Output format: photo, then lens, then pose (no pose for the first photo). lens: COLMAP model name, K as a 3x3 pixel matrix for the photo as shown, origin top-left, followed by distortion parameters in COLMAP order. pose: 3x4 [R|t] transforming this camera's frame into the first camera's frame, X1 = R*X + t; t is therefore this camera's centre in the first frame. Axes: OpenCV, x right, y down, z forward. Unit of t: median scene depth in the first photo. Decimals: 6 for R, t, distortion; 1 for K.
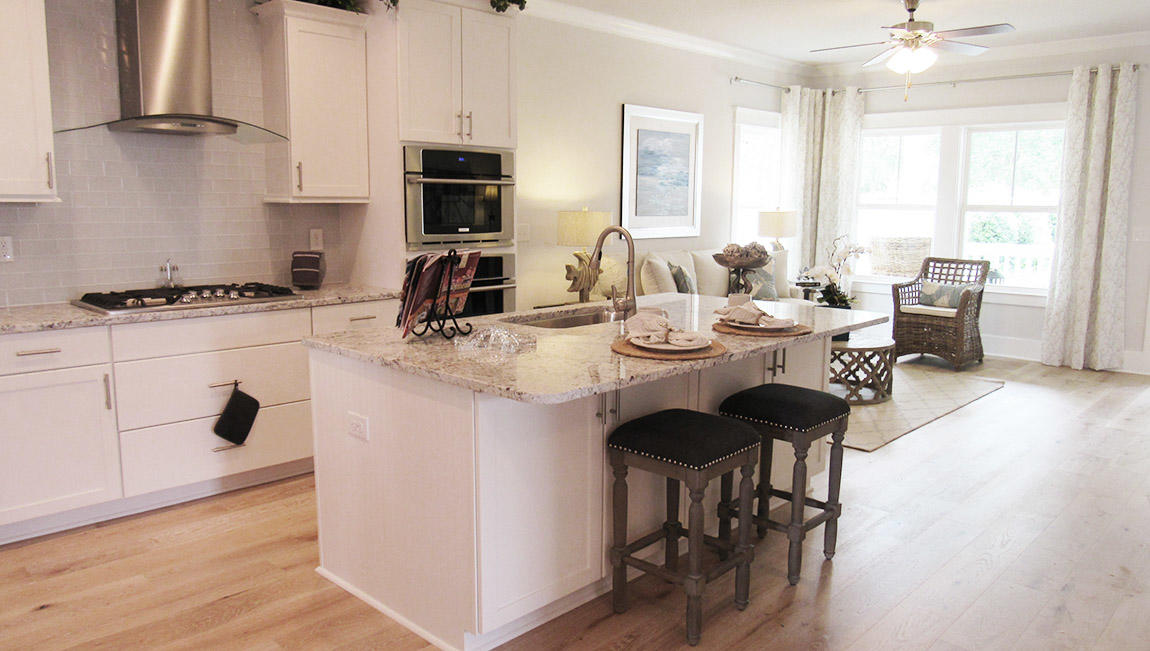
lens RADIAL K [[830.2, 0, 599.5], [0, 830.2, 340.4], [0, 0, 1]] dist [-0.040652, 0.010519]
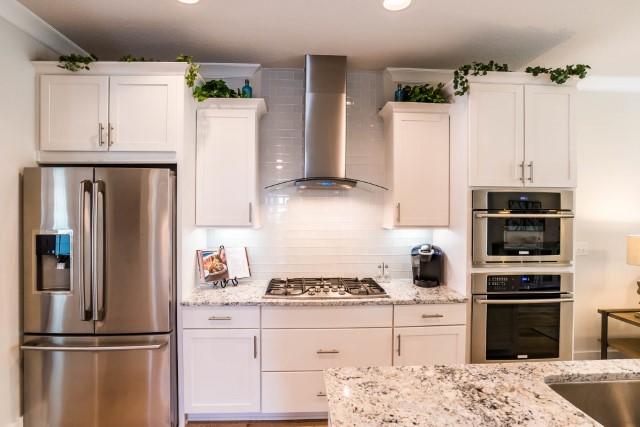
lens RADIAL K [[329.5, 0, 316.9], [0, 329.5, 208.7], [0, 0, 1]] dist [-0.044719, 0.018144]
pose [[0.711284, -0.007000, -0.702870, -0.044742], [-0.114300, 0.985490, -0.125483, -0.114358], [0.693549, 0.169592, 0.700163, 0.475676]]
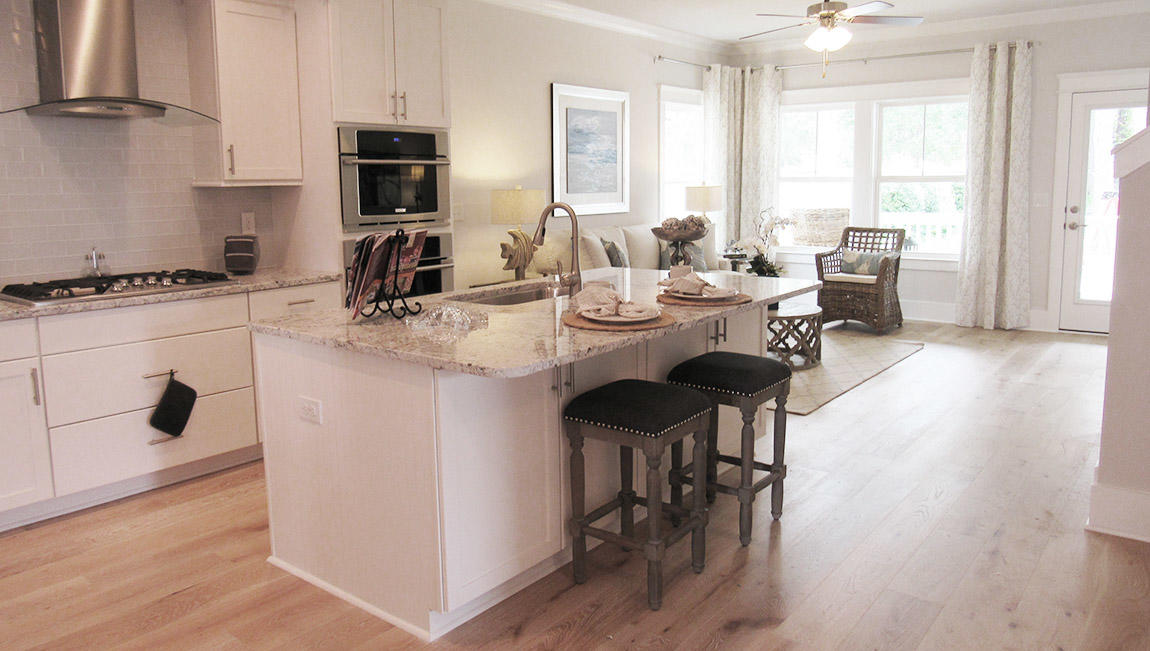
lens RADIAL K [[830.2, 0, 604.2], [0, 830.2, 302.9], [0, 0, 1]] dist [-0.040652, 0.010519]
pose [[0.994569, -0.033355, 0.098588, -0.025069], [0.035210, 0.999233, -0.017144, 0.003672], [-0.097941, 0.020522, 0.994981, -0.011836]]
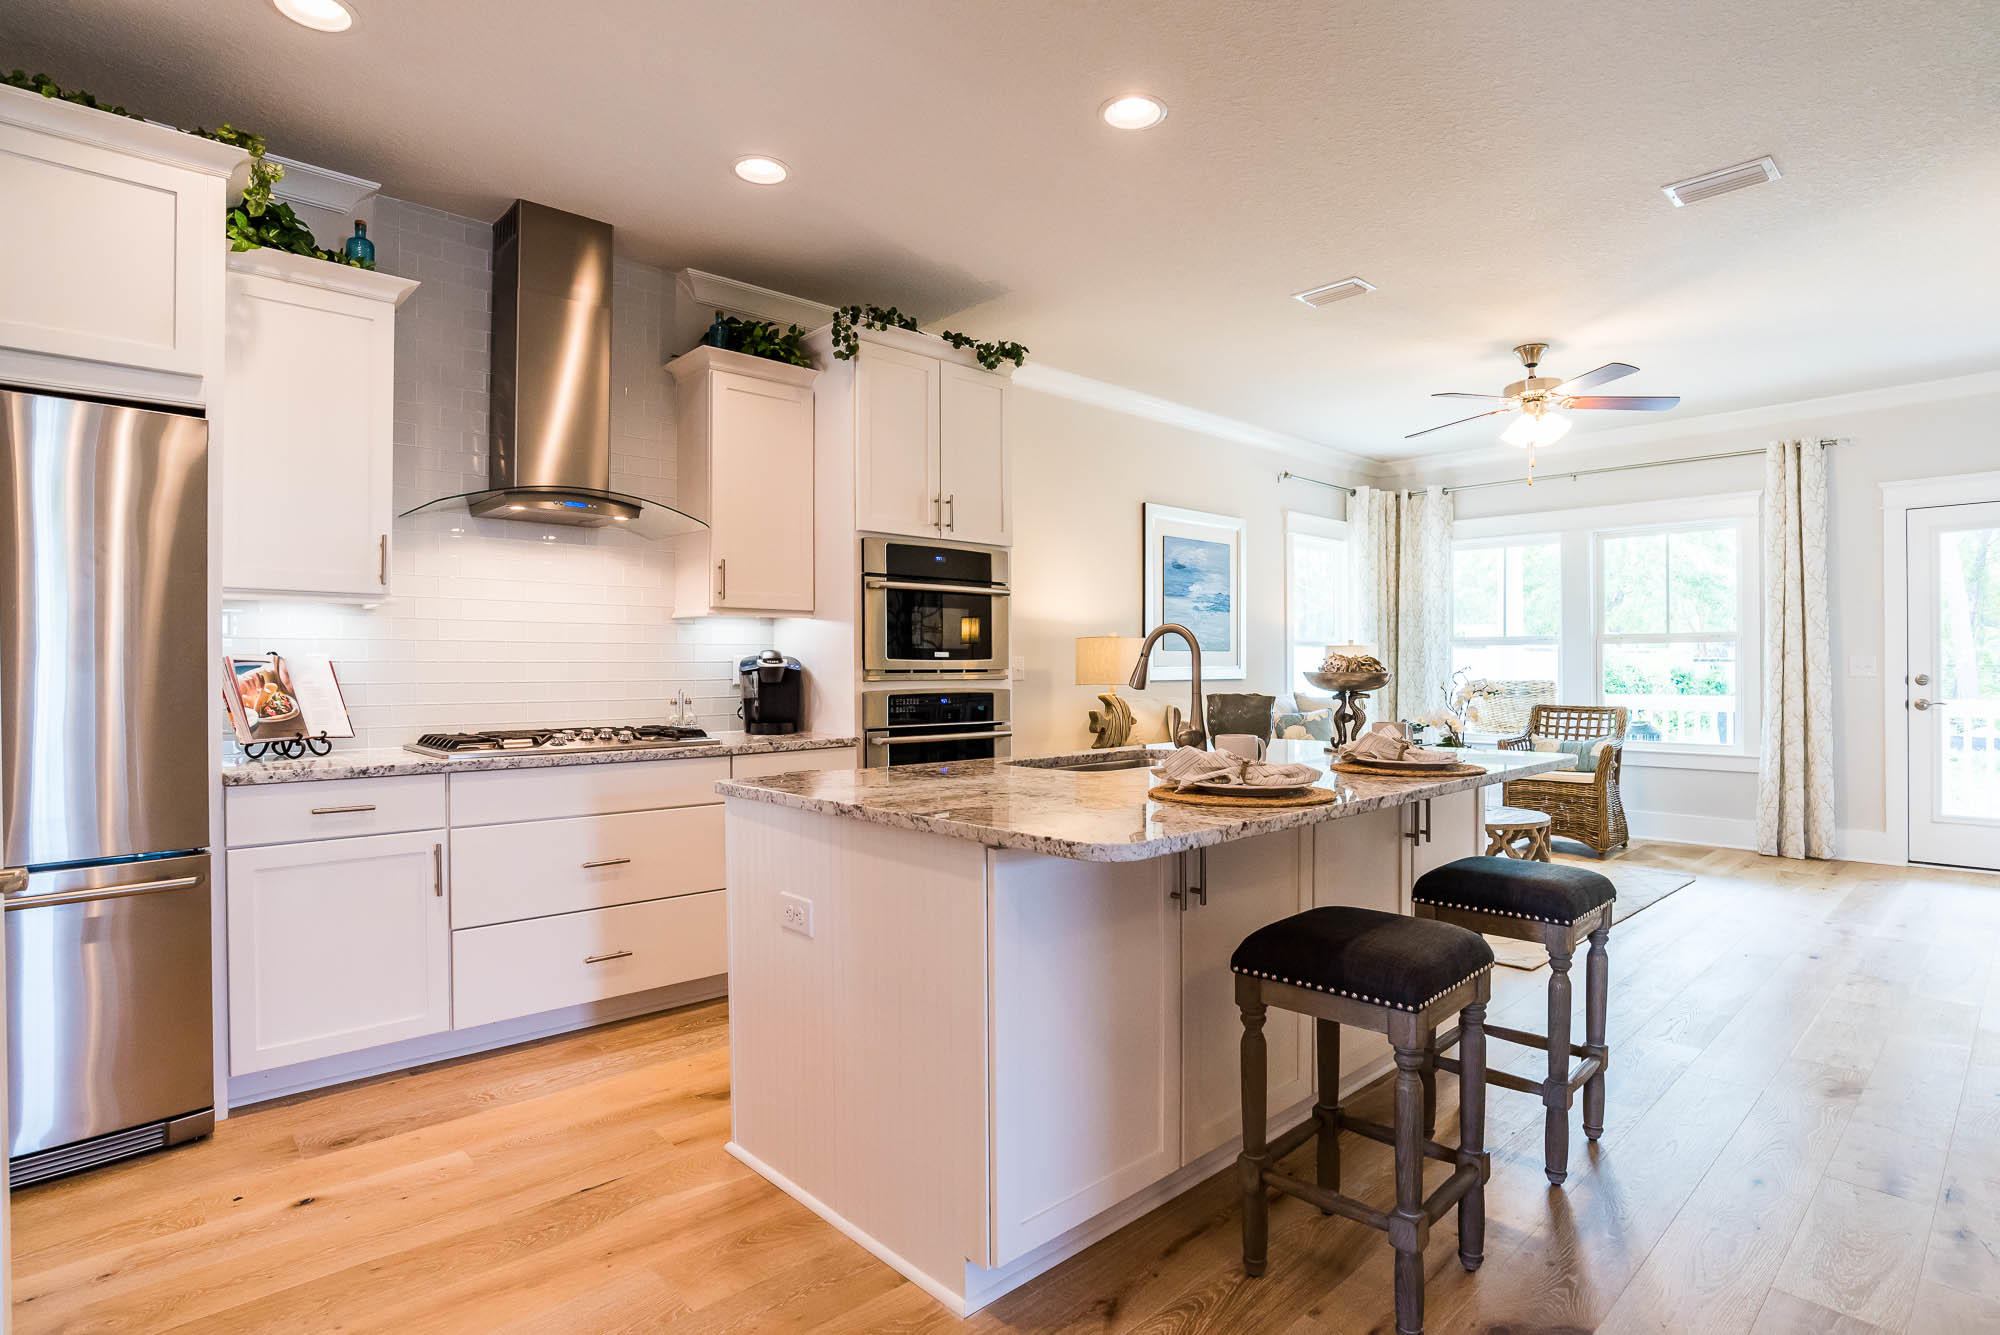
lens RADIAL K [[1029.7, 0, 1004.8], [0, 1029.7, 685.0], [0, 0, 1]] dist [-0.044719, 0.018144]
pose [[0.996972, -0.017947, -0.075657, -0.046369], [0.006145, 0.988140, -0.153430, 0.035013], [0.077514, 0.152500, 0.985259, 0.138079]]
